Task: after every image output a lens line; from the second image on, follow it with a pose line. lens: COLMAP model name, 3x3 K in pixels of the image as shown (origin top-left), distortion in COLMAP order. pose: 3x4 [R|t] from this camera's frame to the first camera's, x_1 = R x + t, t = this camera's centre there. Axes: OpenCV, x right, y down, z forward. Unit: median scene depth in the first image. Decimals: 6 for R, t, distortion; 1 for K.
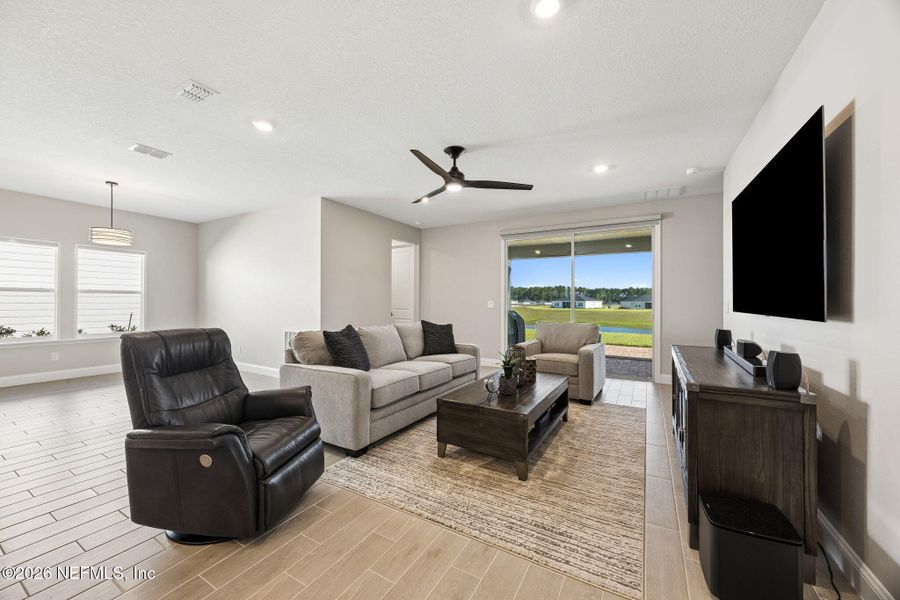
lens RADIAL K [[341.5, 0, 451.3], [0, 341.5, 299.5], [0, 0, 1]] dist [-0.001043, -0.000189]
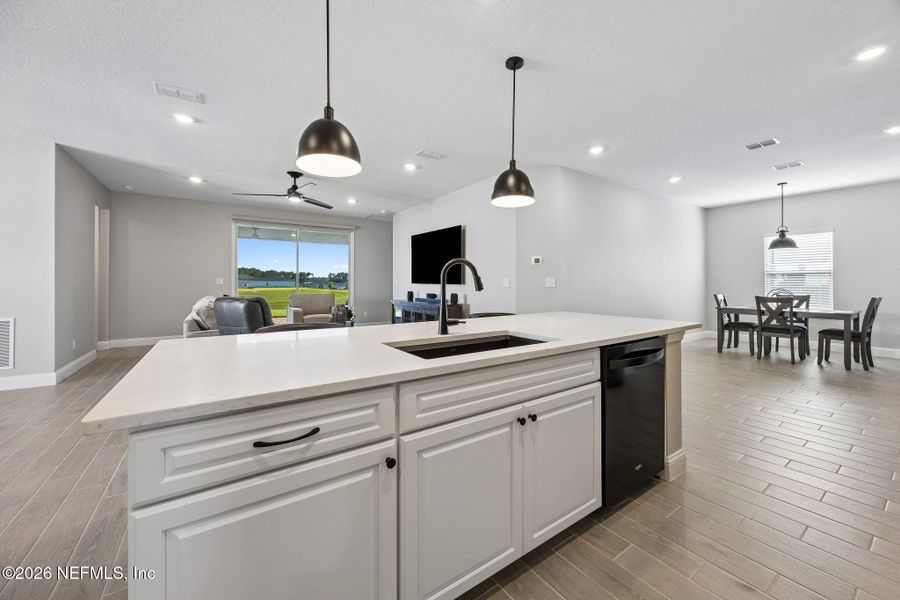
lens RADIAL K [[344.5, 0, 452.6], [0, 344.5, 279.2], [0, 0, 1]] dist [-0.001183, -0.000100]
pose [[0.435267, 0.002827, 0.900297, -0.878547], [-0.005861, 0.999983, -0.000306, 0.004851], [-0.900282, -0.005143, 0.435276, -0.200793]]
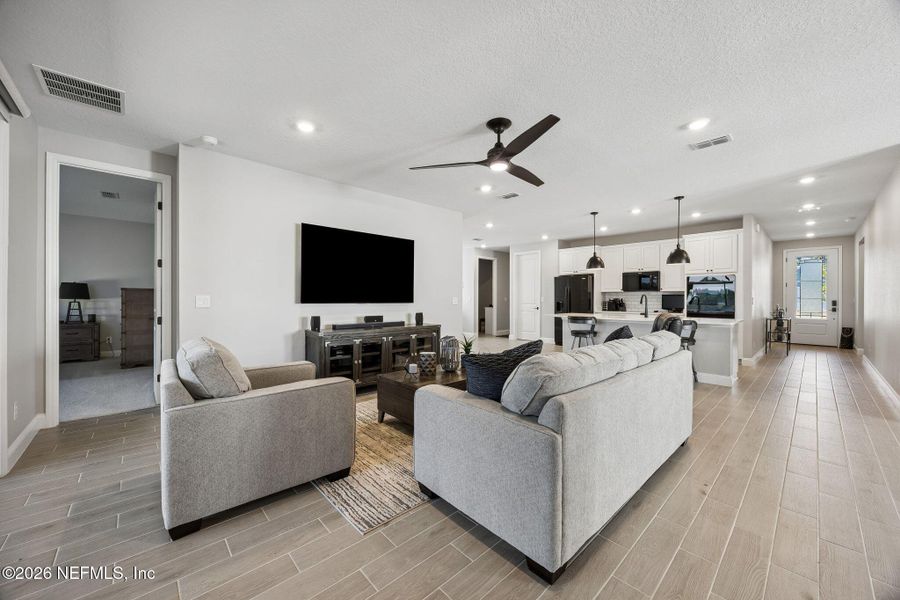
lens RADIAL K [[341.5, 0, 451.3], [0, 341.5, 299.5], [0, 0, 1]] dist [-0.001043, -0.000189]
pose [[-0.952931, -0.016088, 0.302760, -0.126888], [-0.016981, 0.999856, -0.000317, 0.009281], [-0.302712, -0.005444, -0.953067, 1.626178]]
